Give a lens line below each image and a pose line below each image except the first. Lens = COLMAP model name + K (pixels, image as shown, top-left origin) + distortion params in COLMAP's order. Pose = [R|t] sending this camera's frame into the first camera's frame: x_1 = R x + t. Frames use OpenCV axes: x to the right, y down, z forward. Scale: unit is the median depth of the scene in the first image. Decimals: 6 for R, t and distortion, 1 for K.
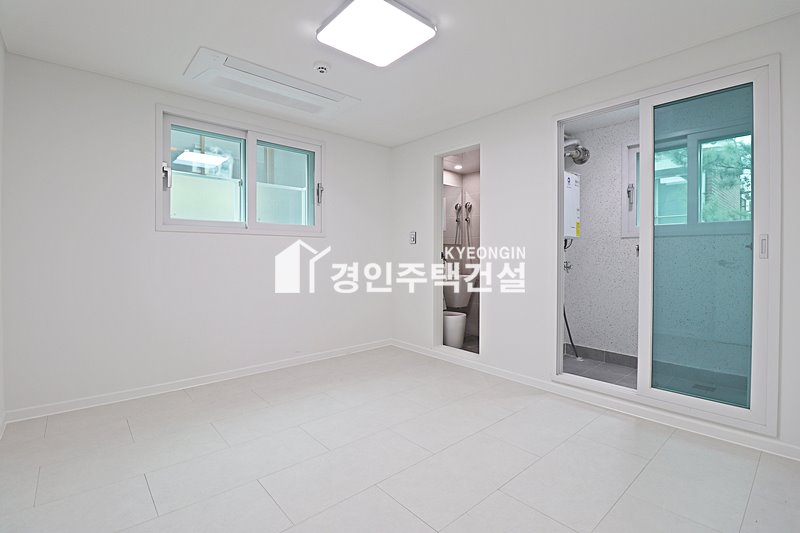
lens RADIAL K [[367.7, 0, 400.2], [0, 367.7, 259.1], [0, 0, 1]] dist [0.000458, -0.013674]
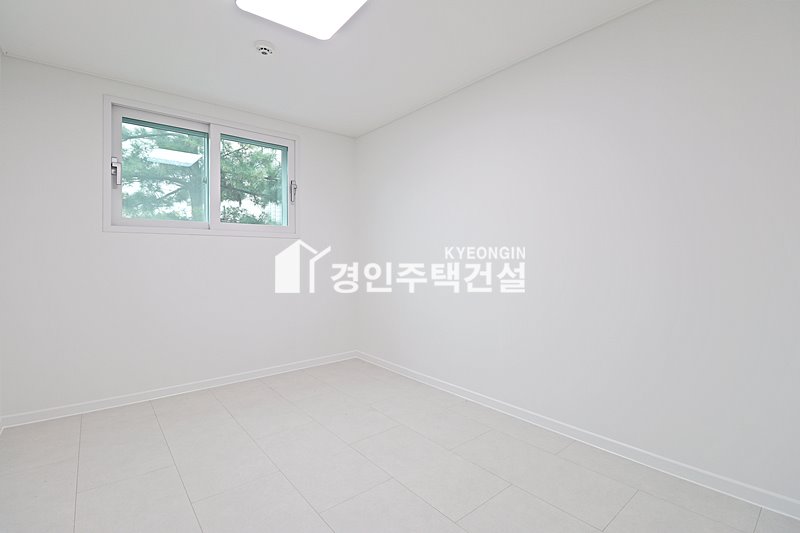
lens RADIAL K [[371.4, 0, 399.6], [0, 371.4, 261.1], [0, 0, 1]] dist [0.000534, -0.014252]
pose [[0.999568, -0.004343, -0.029067, 0.099484], [0.004336, 0.999991, -0.000307, -0.000757], [0.029068, 0.000181, 0.999577, 0.088857]]
